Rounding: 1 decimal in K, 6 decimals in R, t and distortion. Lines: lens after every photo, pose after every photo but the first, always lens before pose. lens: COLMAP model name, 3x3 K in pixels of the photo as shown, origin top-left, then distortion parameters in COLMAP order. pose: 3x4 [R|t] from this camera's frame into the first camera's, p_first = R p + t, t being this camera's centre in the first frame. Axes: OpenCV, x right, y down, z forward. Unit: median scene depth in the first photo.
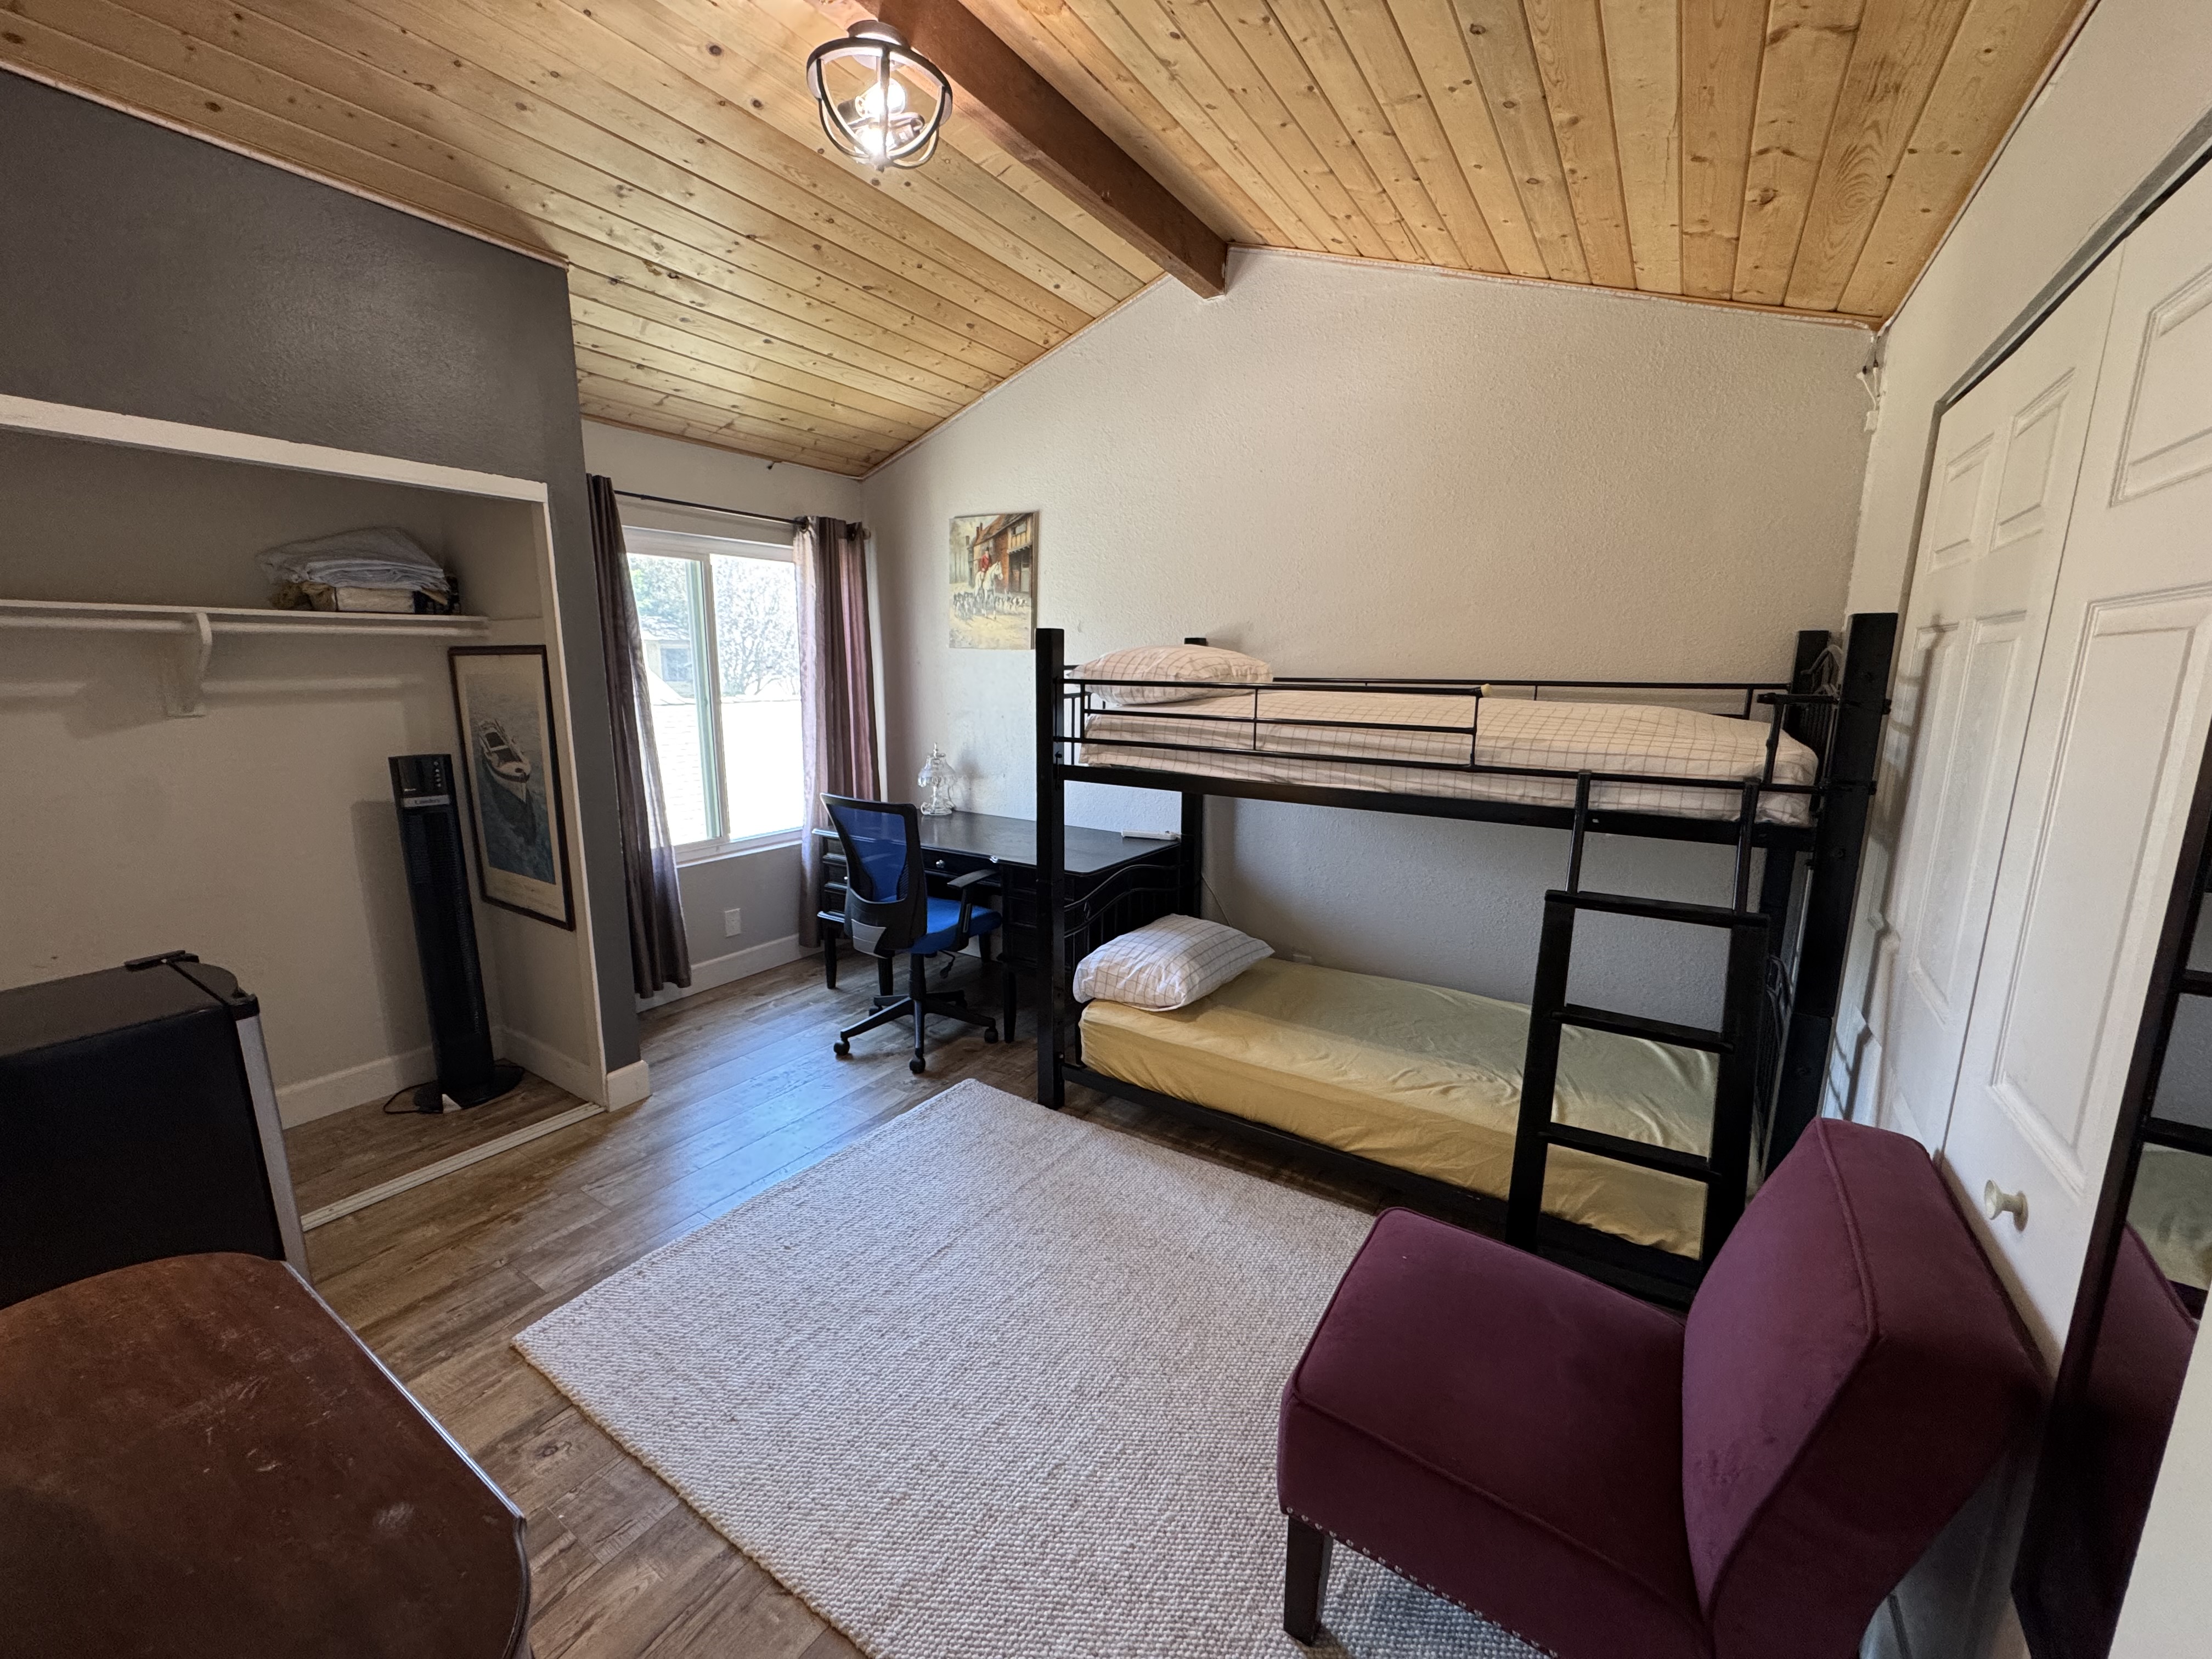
lens RADIAL K [[881.6, 0, 1102.4], [0, 881.6, 823.9], [0, 0, 1]] dist [-0.000918, -0.000256]
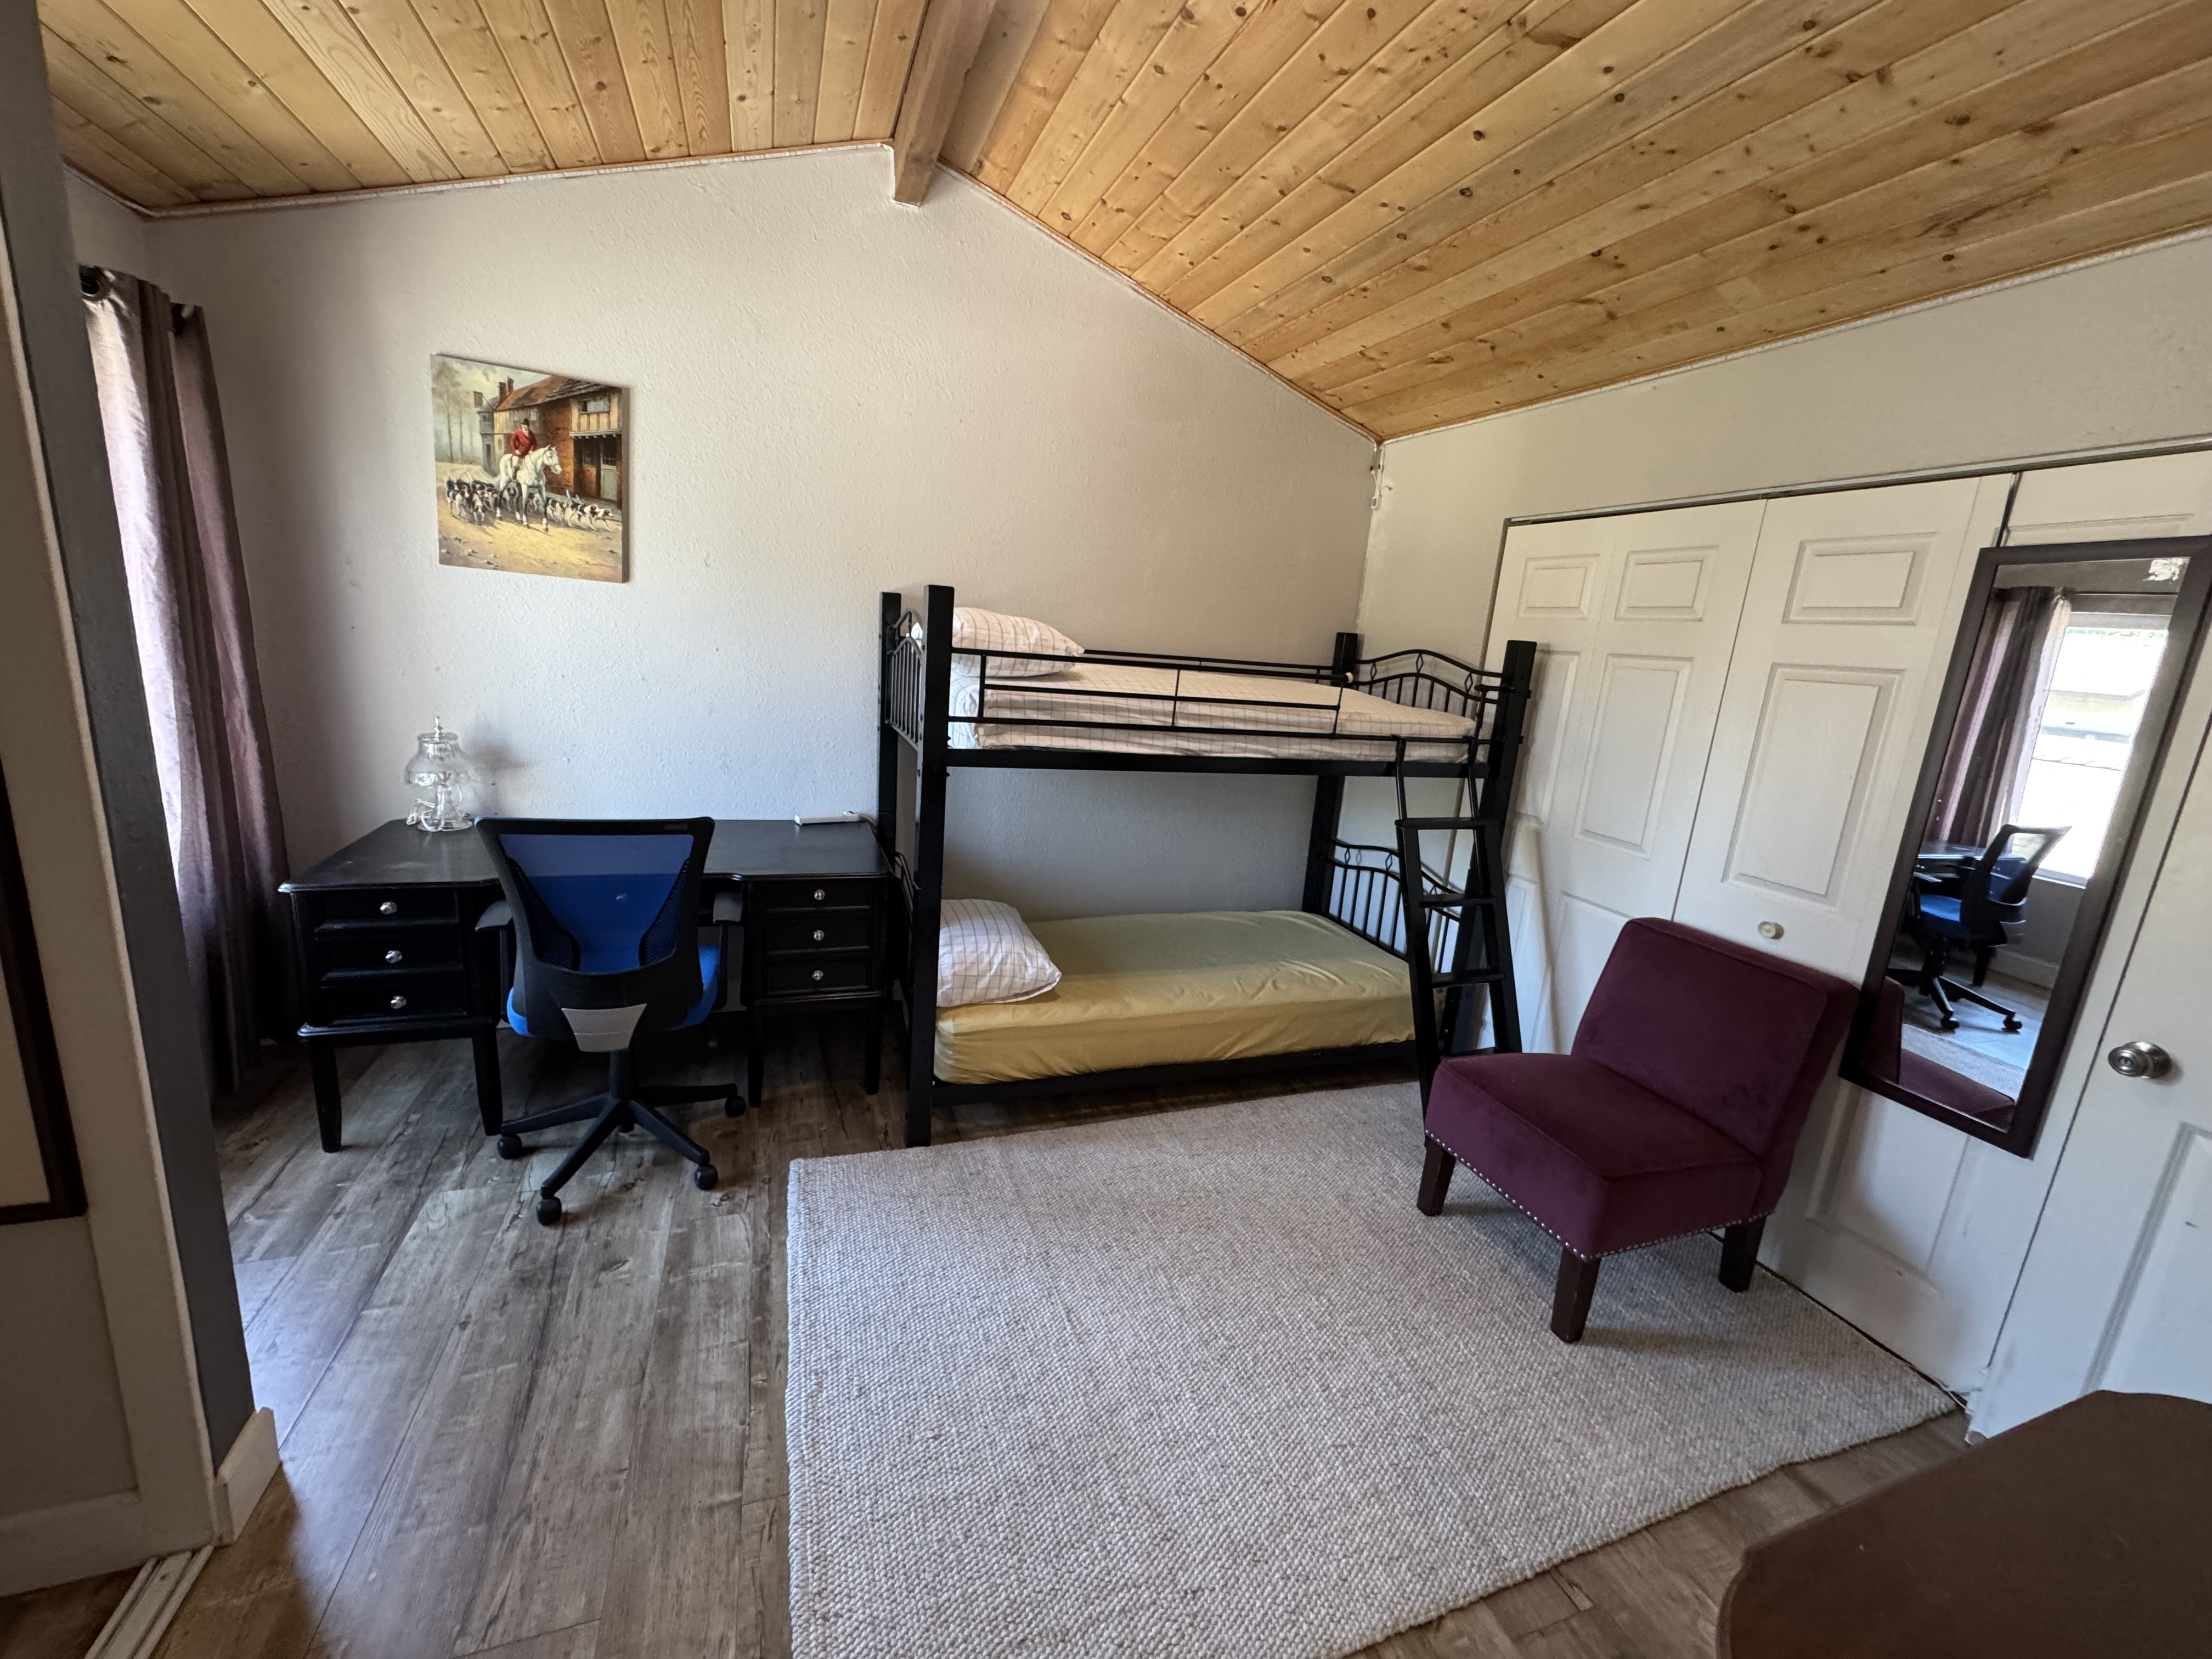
lens RADIAL K [[881.6, 0, 1105.8], [0, 881.6, 825.6], [0, 0, 1]] dist [-0.000918, -0.000256]
pose [[0.593986, -0.131097, 0.793722, -0.667897], [0.072519, 0.991341, 0.109468, -0.078538], [-0.801200, -0.007463, 0.598350, 0.382801]]
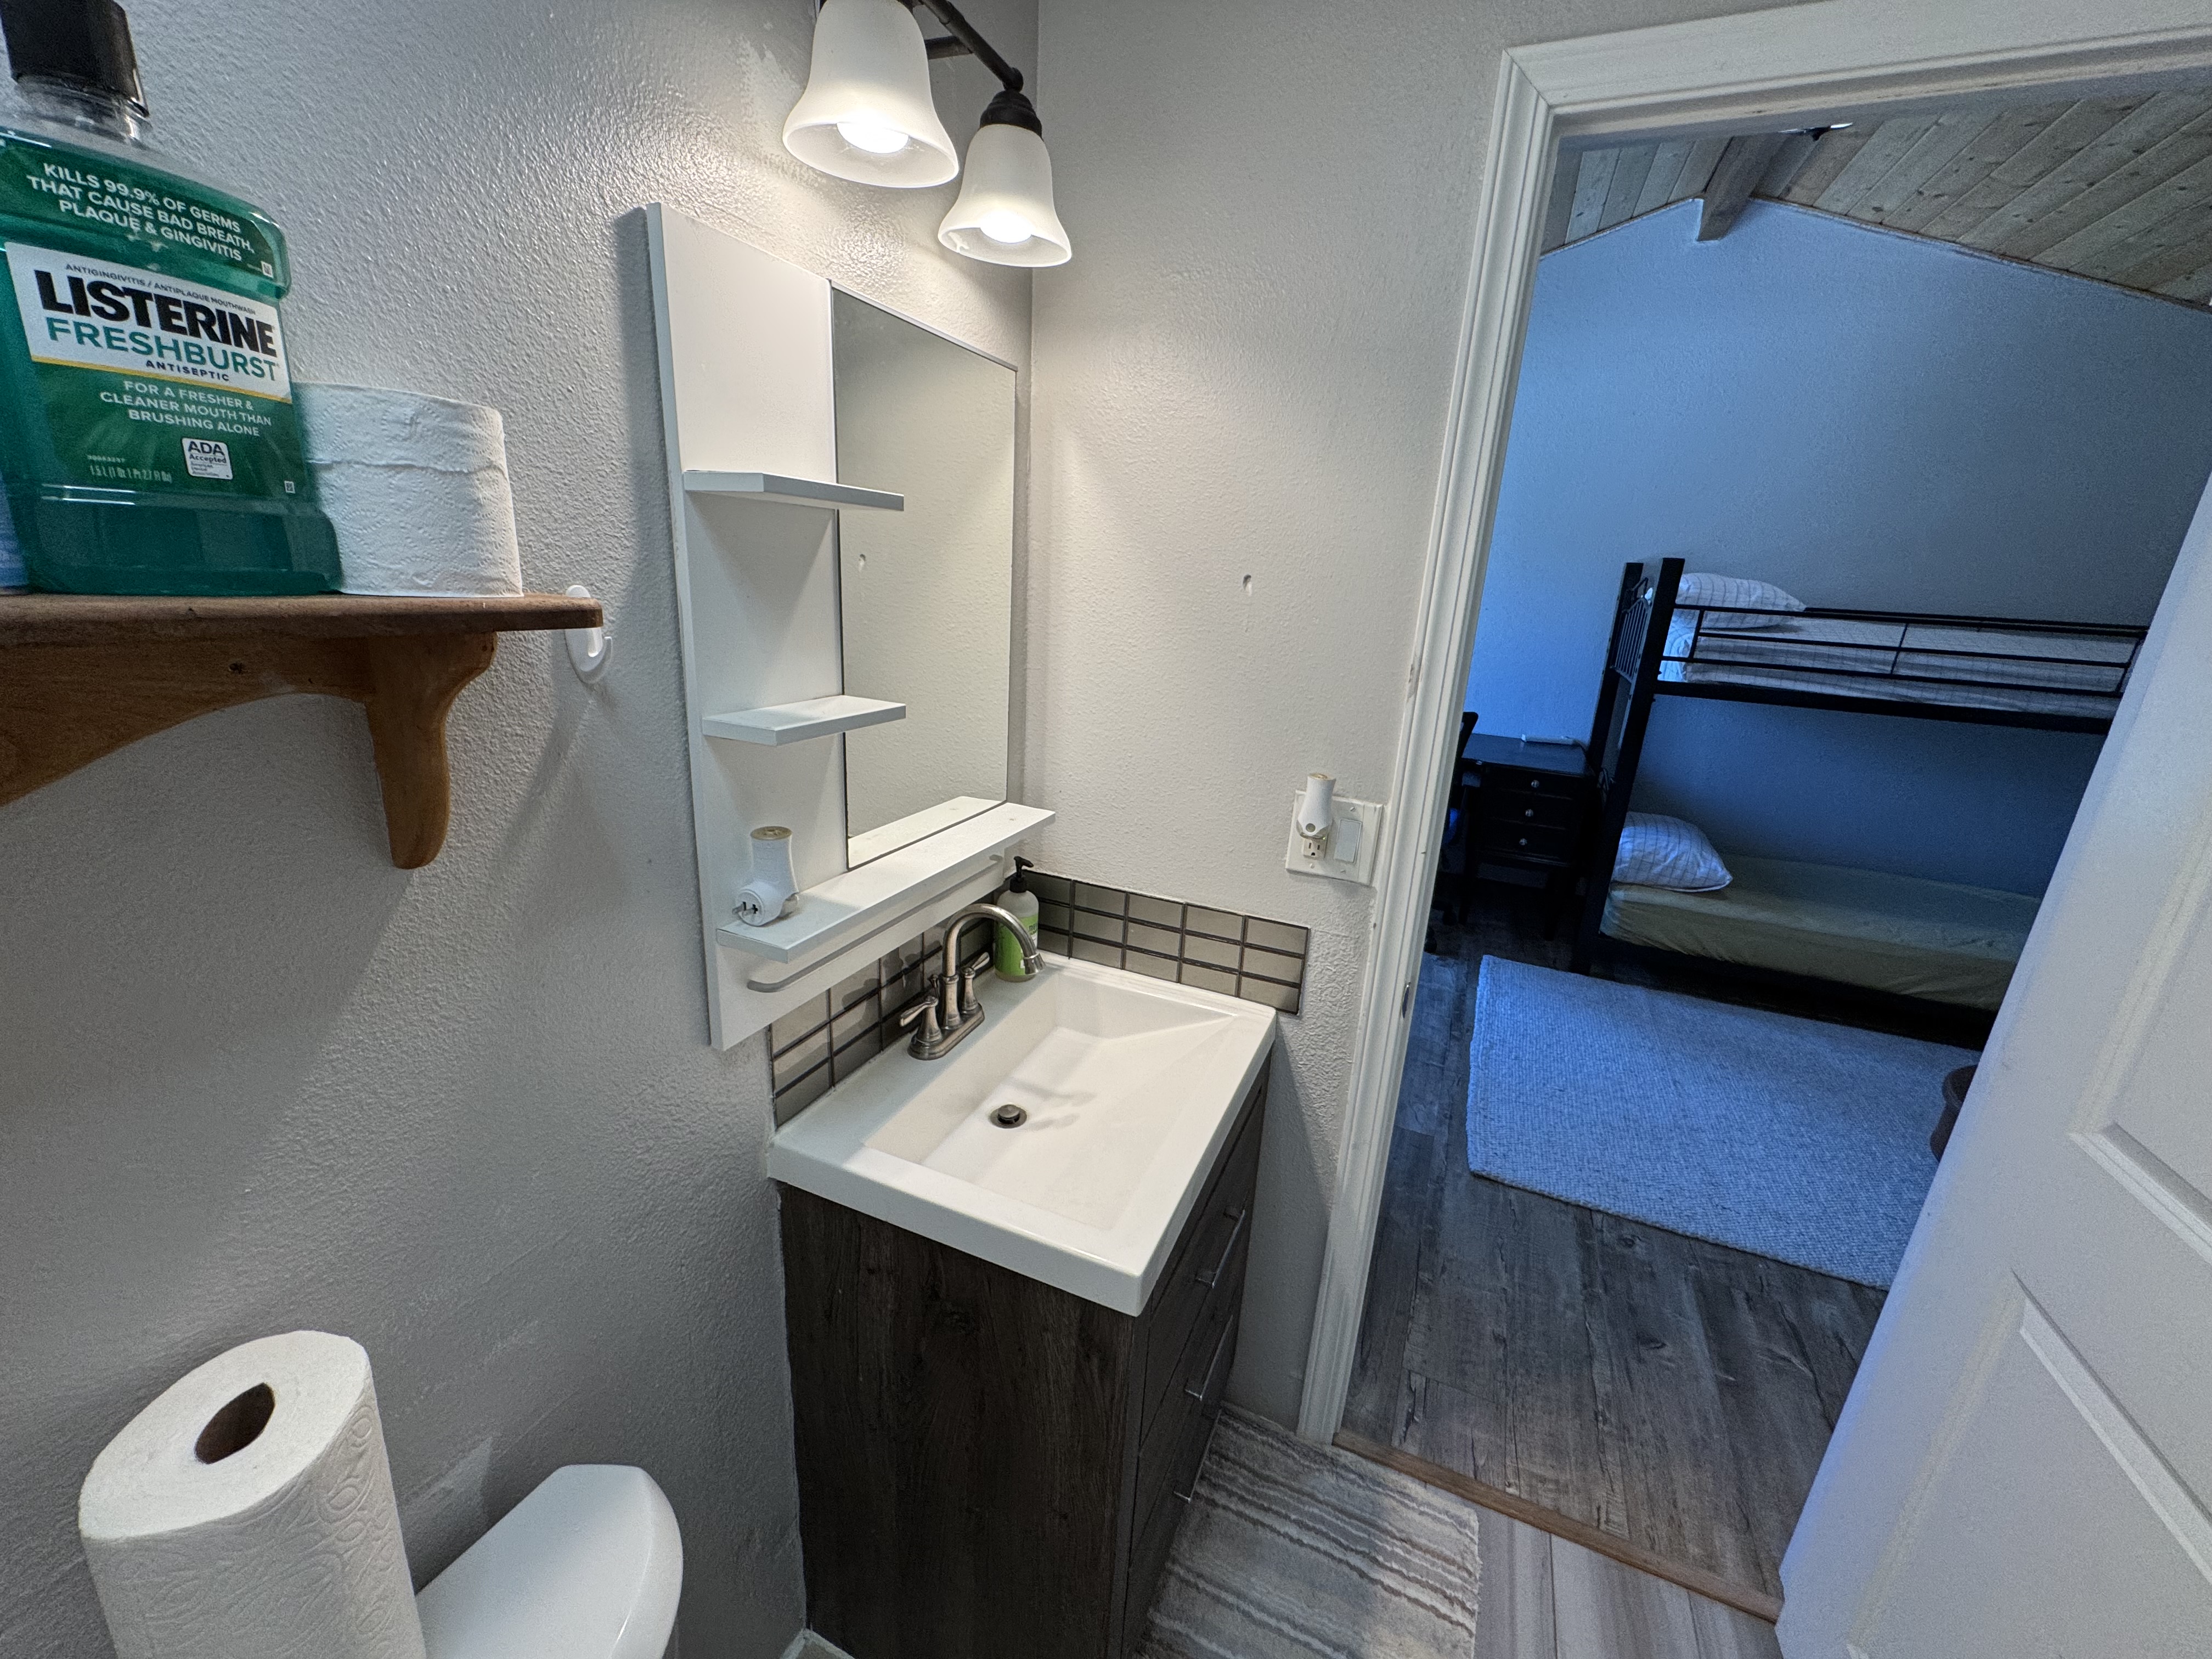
lens RADIAL K [[881.6, 0, 1108.7], [0, 881.6, 825.5], [0, 0, 1]] dist [-0.000918, -0.000256]
pose [[0.984604, -0.010442, 0.174485, -0.985591], [-0.010349, 0.992981, 0.117823, -0.008018], [-0.174491, -0.117814, 0.977585, -0.012988]]
